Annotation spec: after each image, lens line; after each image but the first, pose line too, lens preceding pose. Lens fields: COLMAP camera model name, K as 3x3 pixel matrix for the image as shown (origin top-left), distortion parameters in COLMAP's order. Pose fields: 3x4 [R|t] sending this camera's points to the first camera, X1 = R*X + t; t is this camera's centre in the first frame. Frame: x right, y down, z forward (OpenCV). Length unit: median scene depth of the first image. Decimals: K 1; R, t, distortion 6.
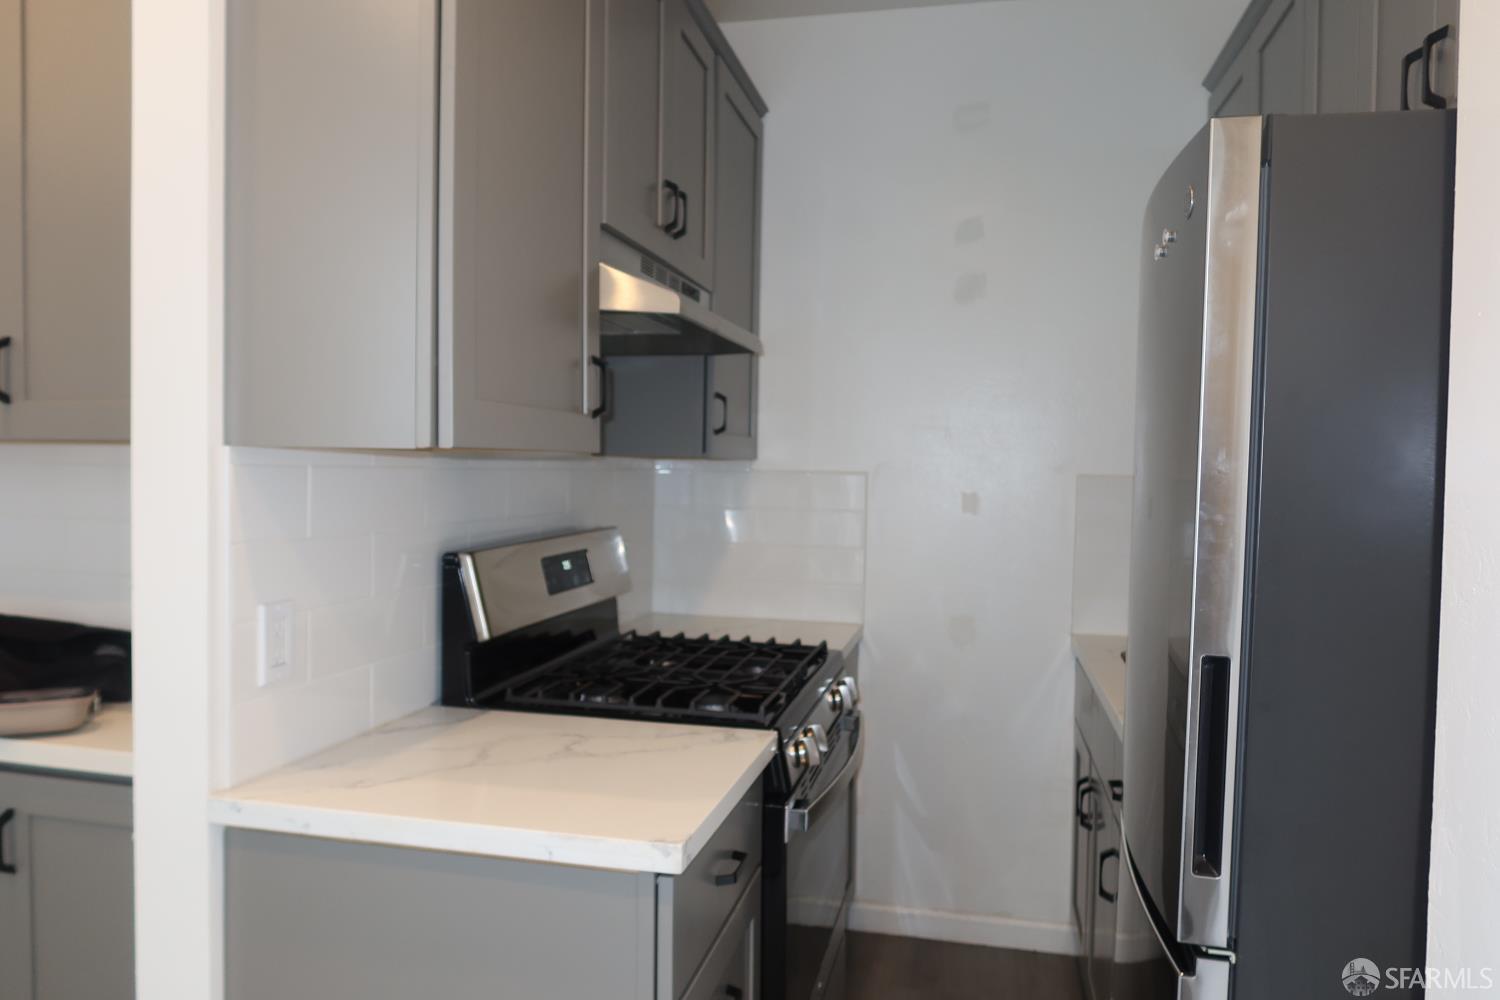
lens RADIAL K [[1029.1, 0, 750.0], [0, 1029.1, 500.0], [0, 0, 1]] dist [-0.043933, 0.027183]
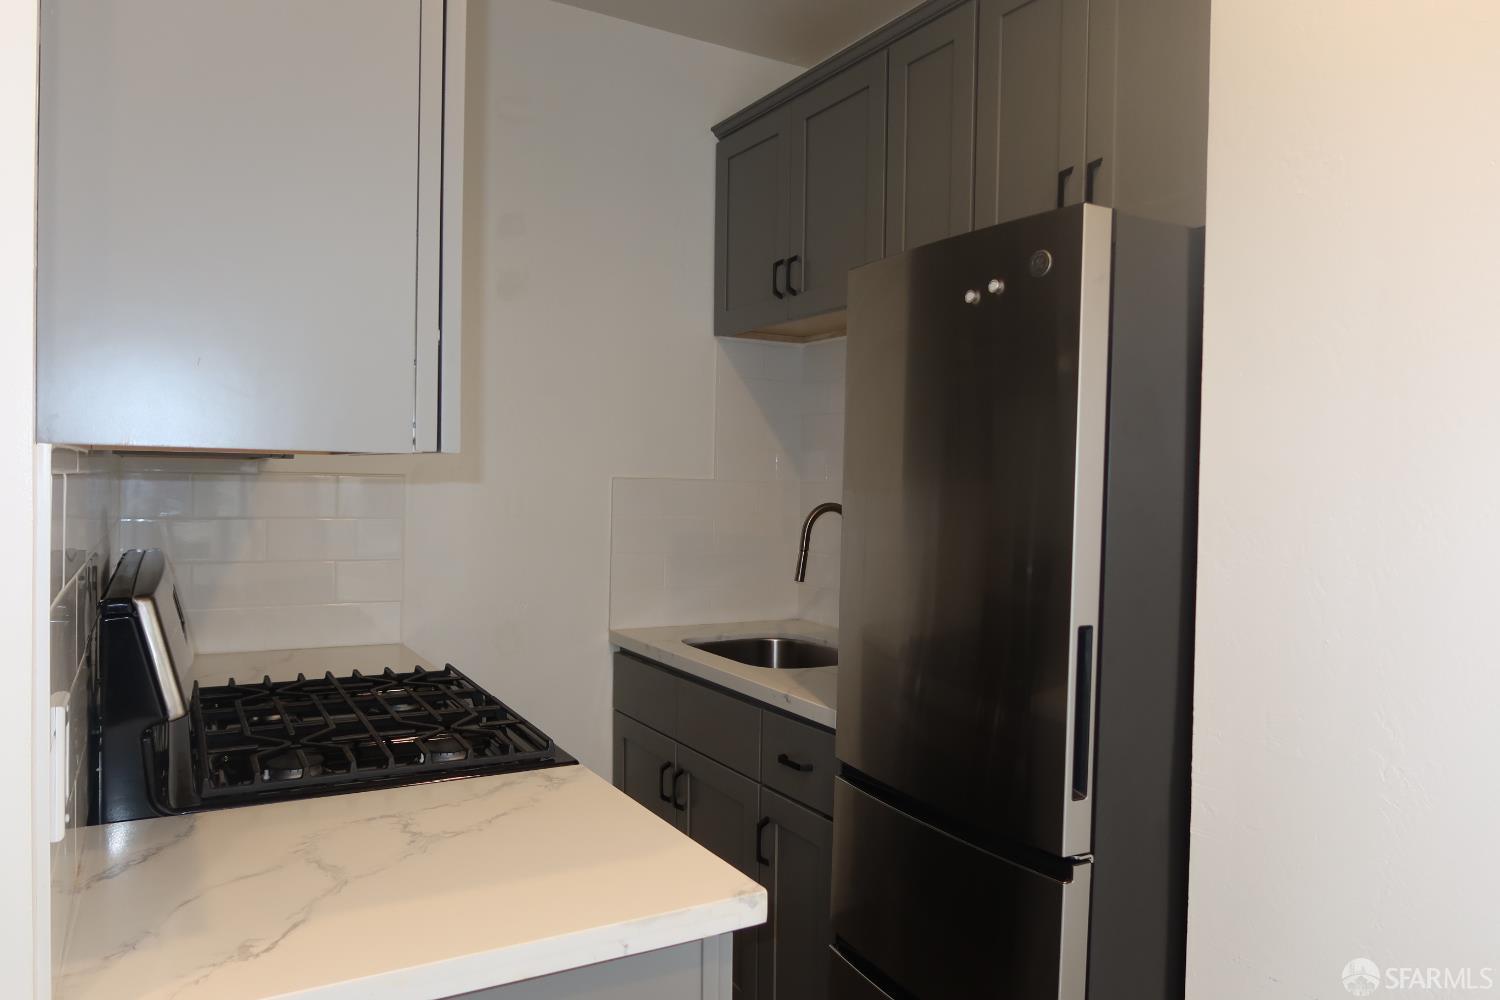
lens RADIAL K [[1029.1, 0, 750.0], [0, 1029.1, 500.0], [0, 0, 1]] dist [-0.043933, 0.027183]
pose [[0.732228, -0.016932, 0.680849, -0.502031], [0.015390, 0.999847, 0.008315, -0.014879], [-0.680886, 0.004390, 0.732377, 0.243459]]
